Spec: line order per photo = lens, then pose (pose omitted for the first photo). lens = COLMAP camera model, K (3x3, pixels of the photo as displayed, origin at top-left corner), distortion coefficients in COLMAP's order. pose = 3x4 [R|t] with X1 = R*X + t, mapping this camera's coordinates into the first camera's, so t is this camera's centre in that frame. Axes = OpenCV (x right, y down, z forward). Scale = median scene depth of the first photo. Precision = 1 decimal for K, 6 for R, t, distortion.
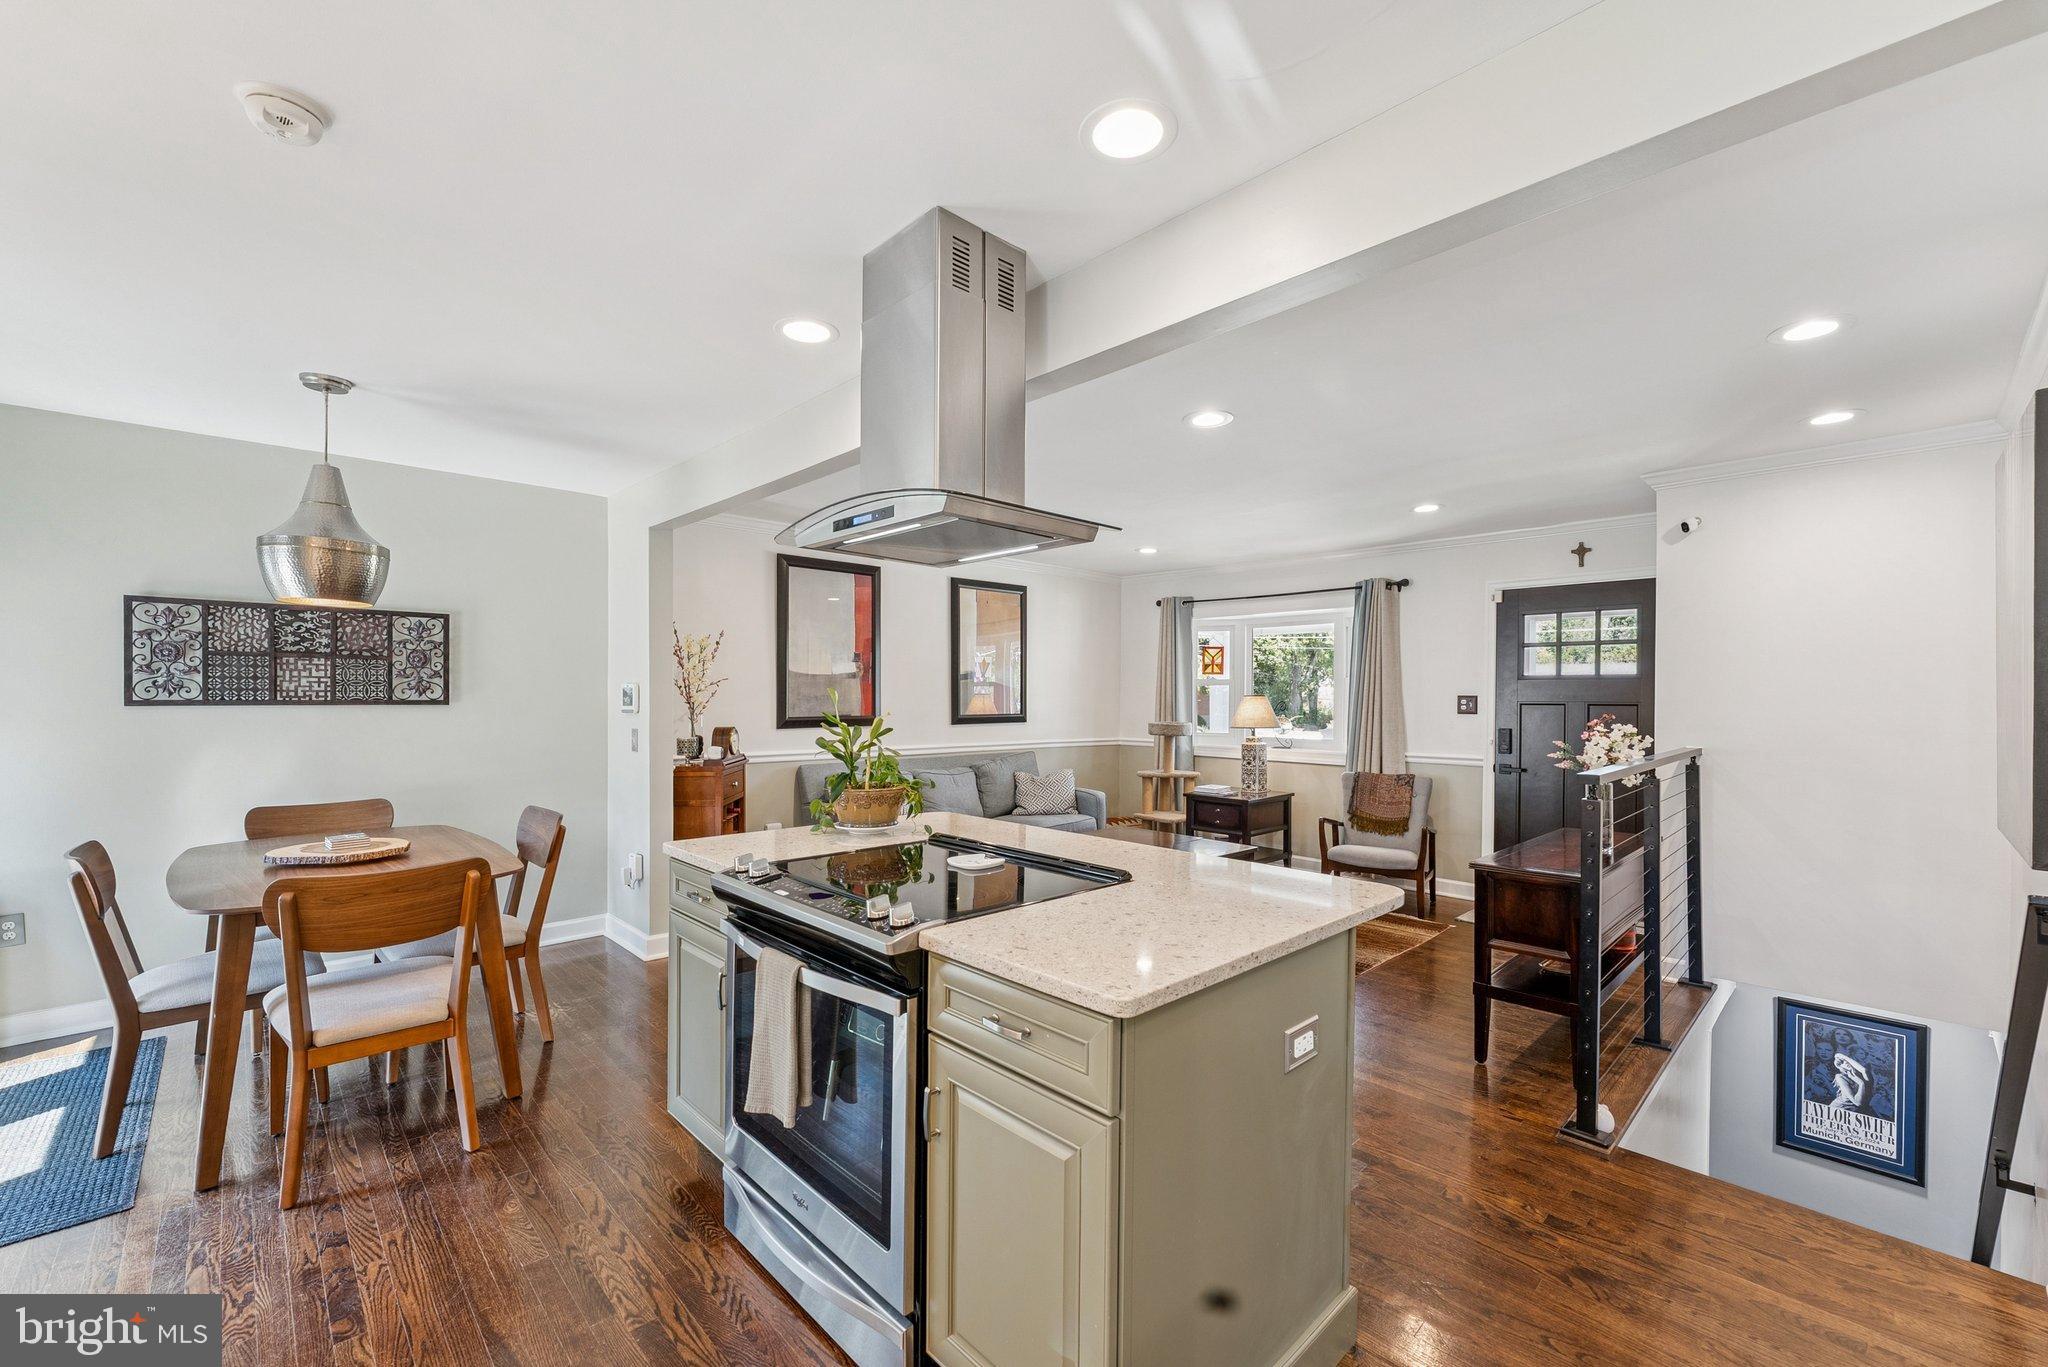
lens RADIAL K [[838.7, 0, 1015.0], [0, 838.7, 704.7], [0, 0, 1]] dist [-0.000402, 0.000157]
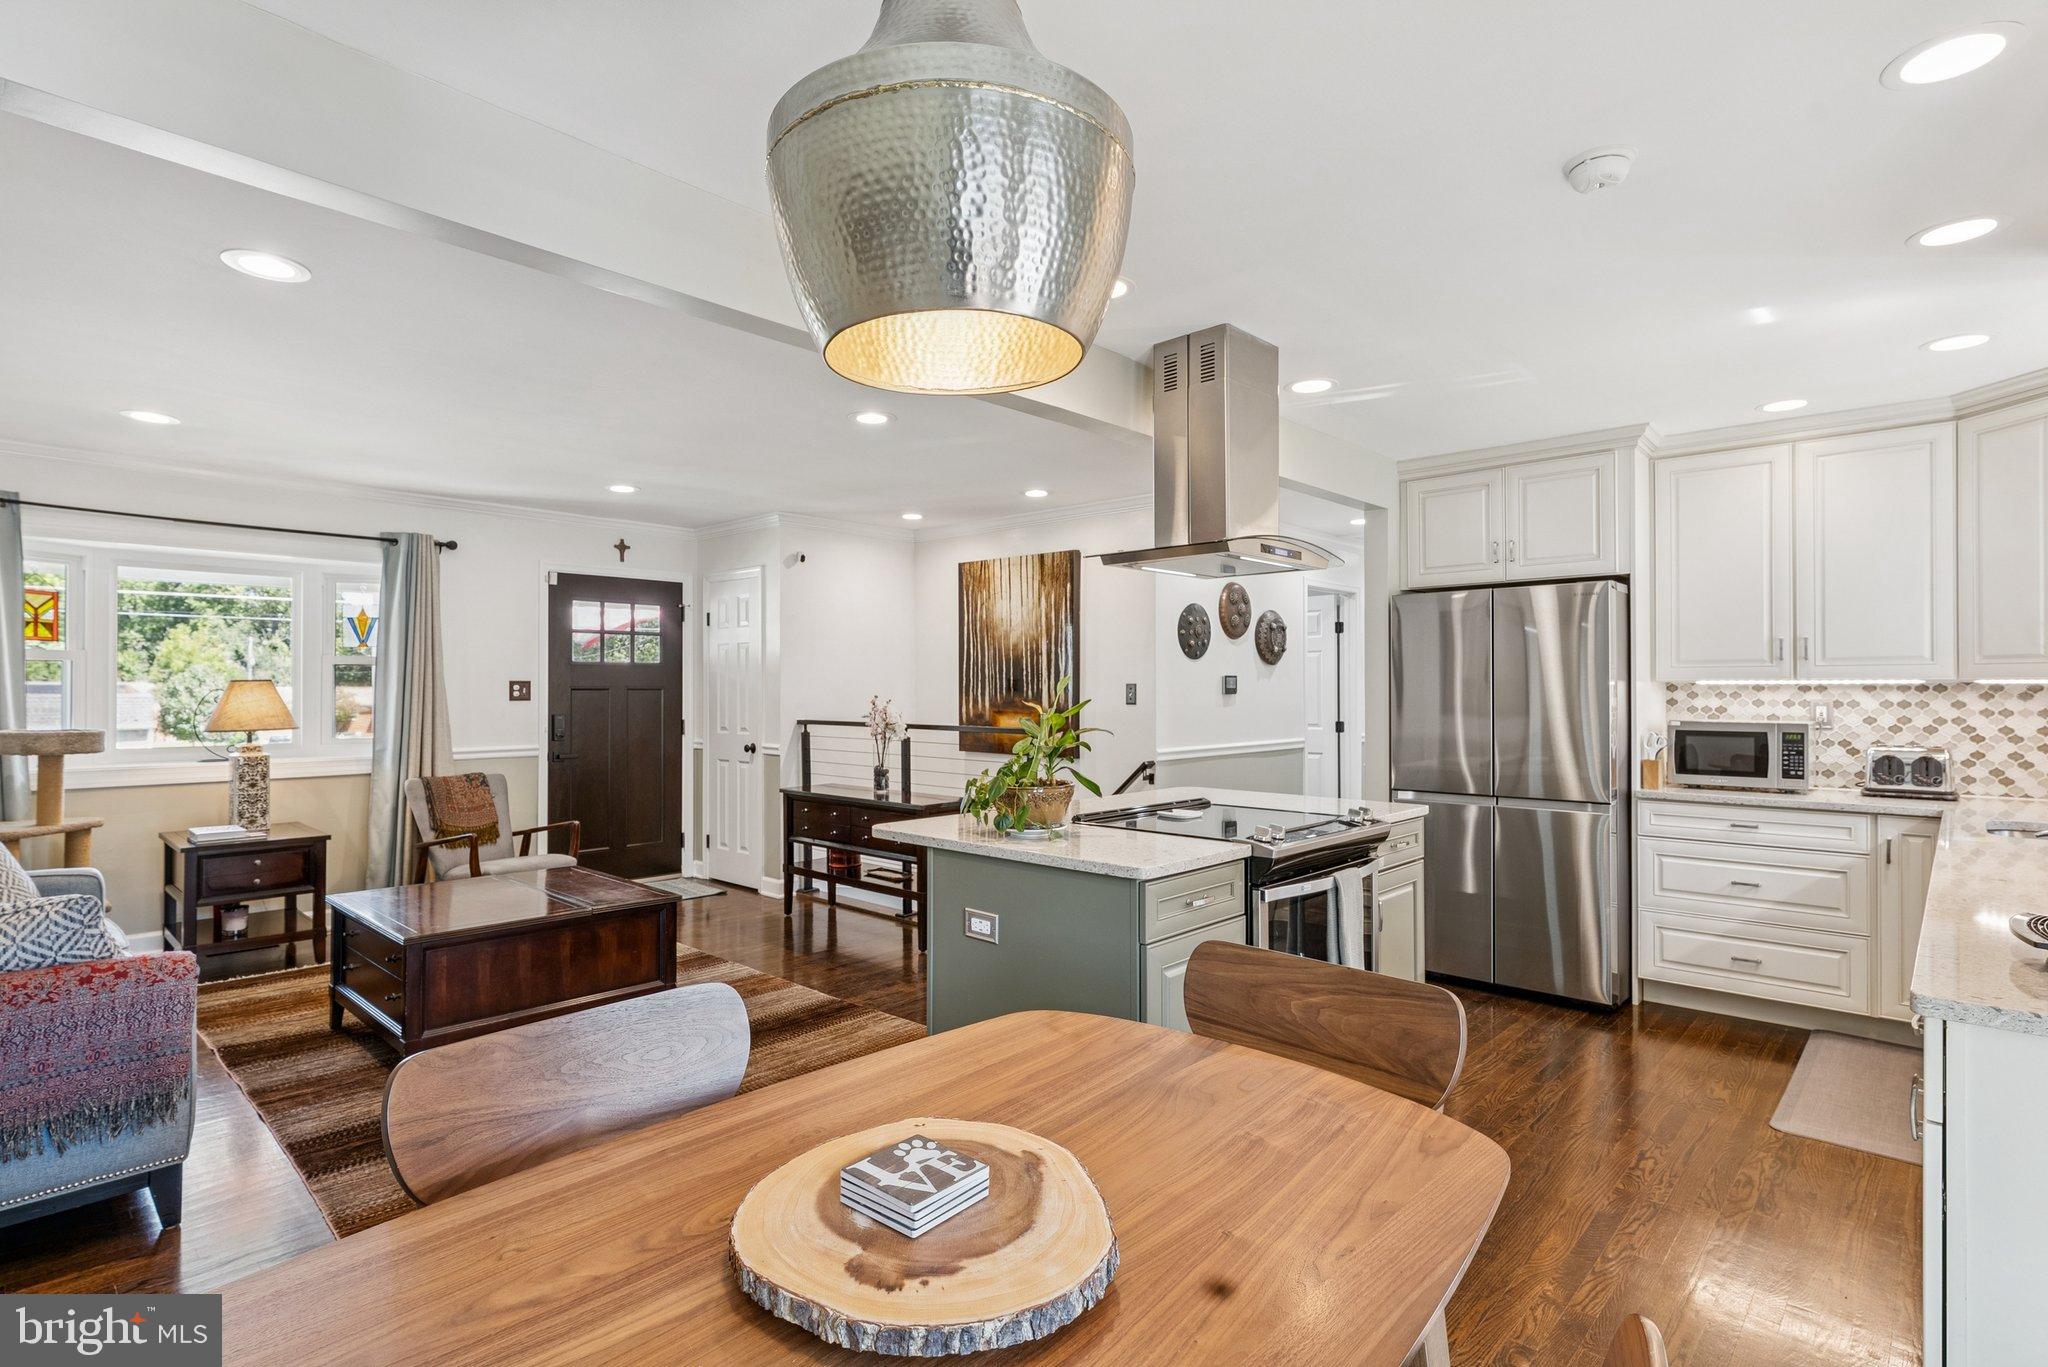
lens RADIAL K [[1005.9, 0, 1022.6], [0, 1005.9, 686.4], [0, 0, 1]] dist [0.000876, 0.000235]
pose [[-0.049279, -0.002722, 0.998781, -0.610563], [0.008403, 0.999960, 0.003140, -0.003738], [-0.998750, 0.008548, -0.049255, 0.522003]]
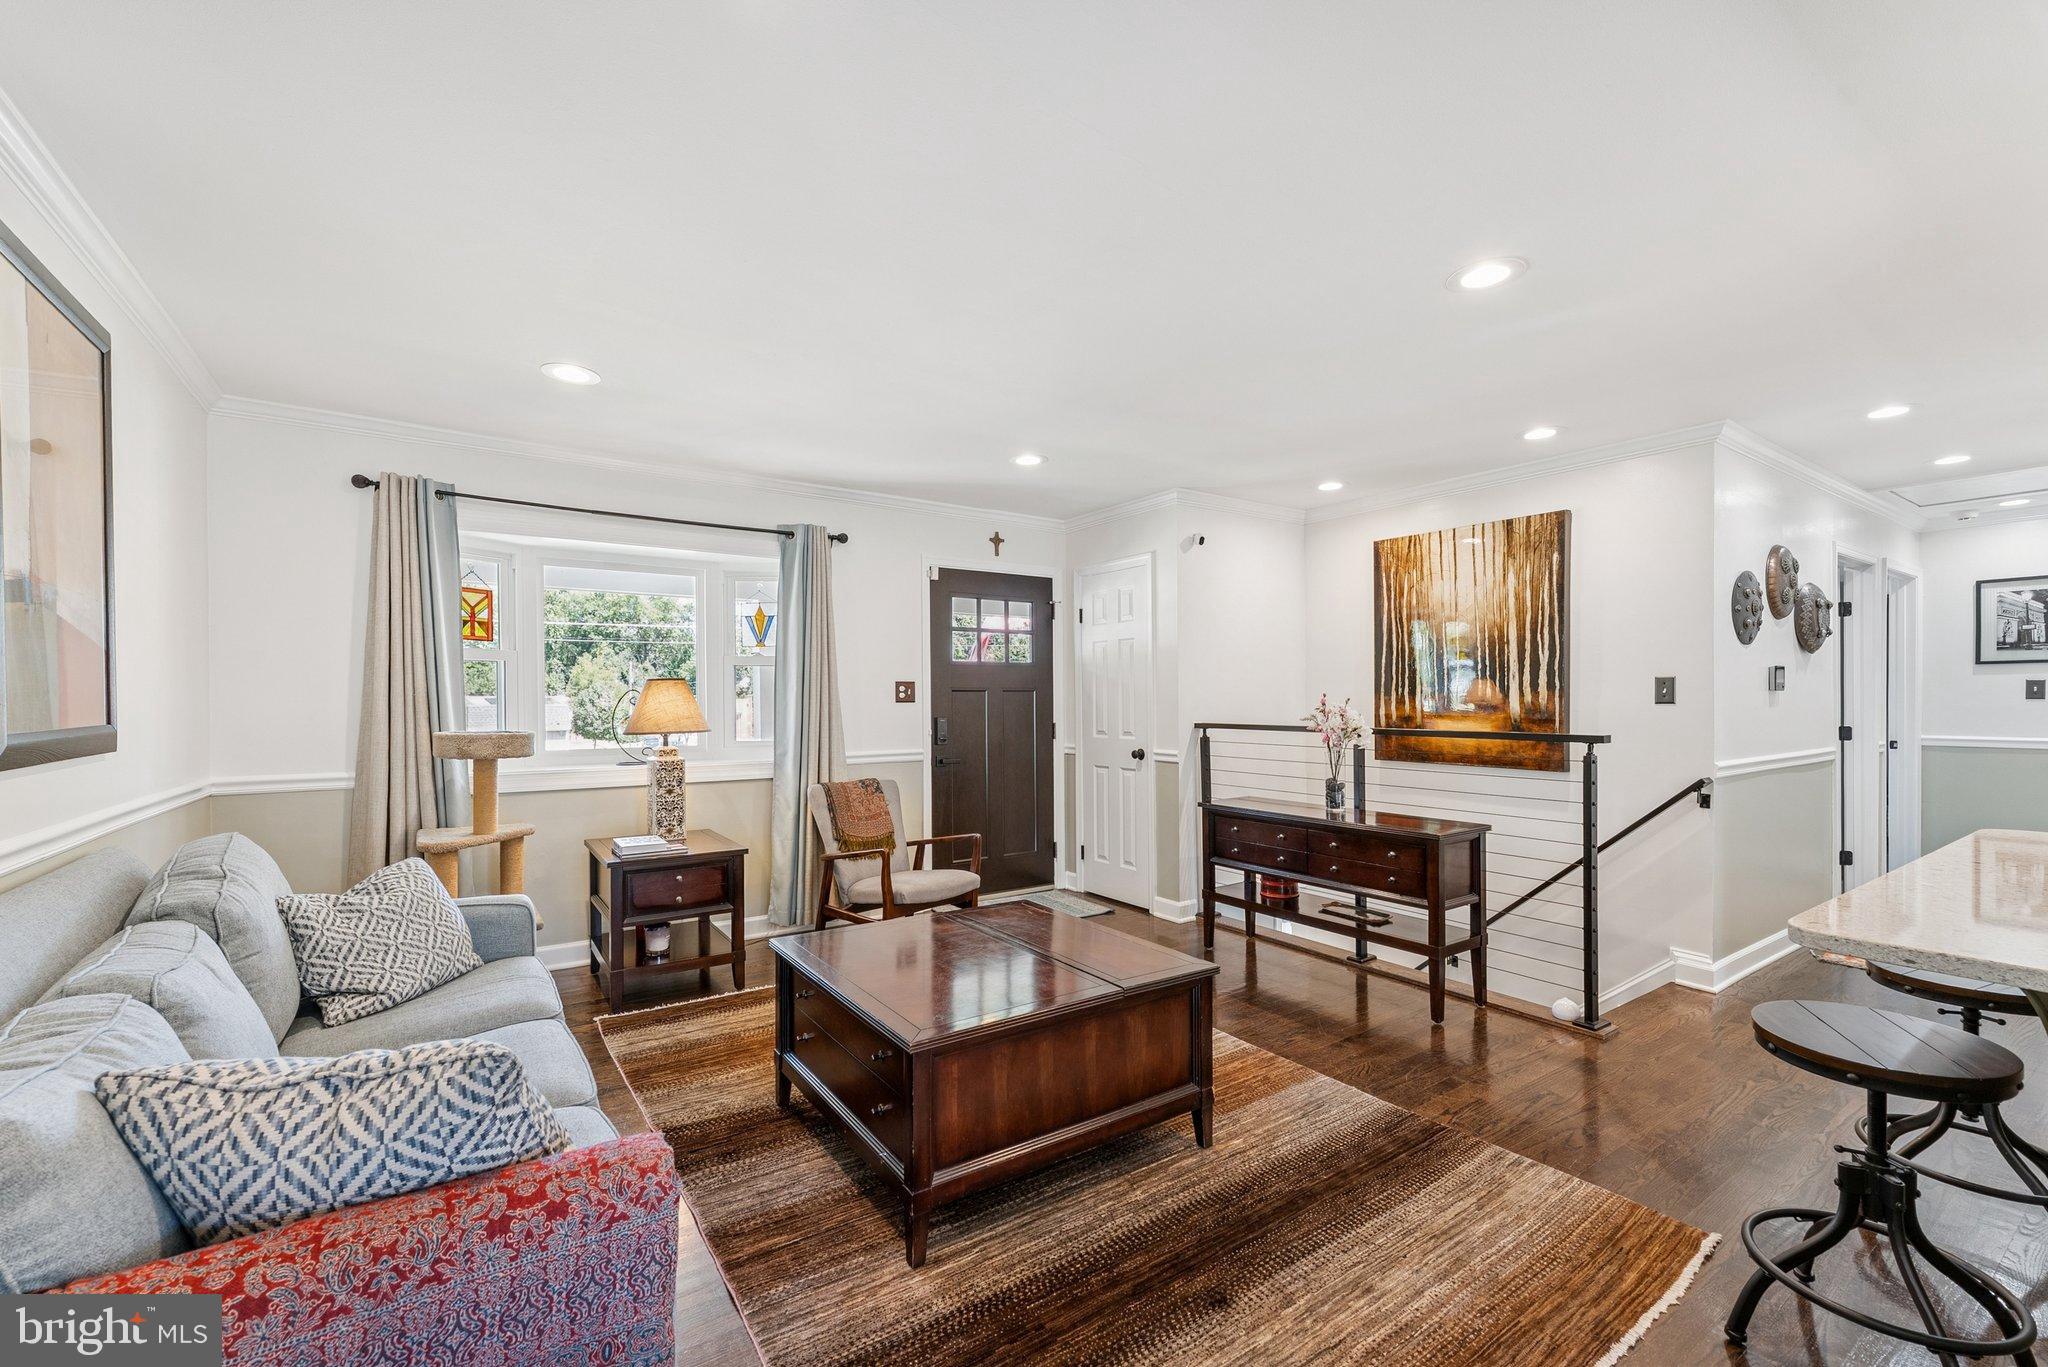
lens RADIAL K [[846.6, 0, 1019.5], [0, 846.6, 713.1], [0, 0, 1]] dist [-0.001813, -0.000206]
pose [[0.172157, -0.022030, 0.984823, -0.321094], [0.014275, 0.999701, 0.019867, 0.006389], [-0.984966, 0.010638, 0.172420, 0.756729]]
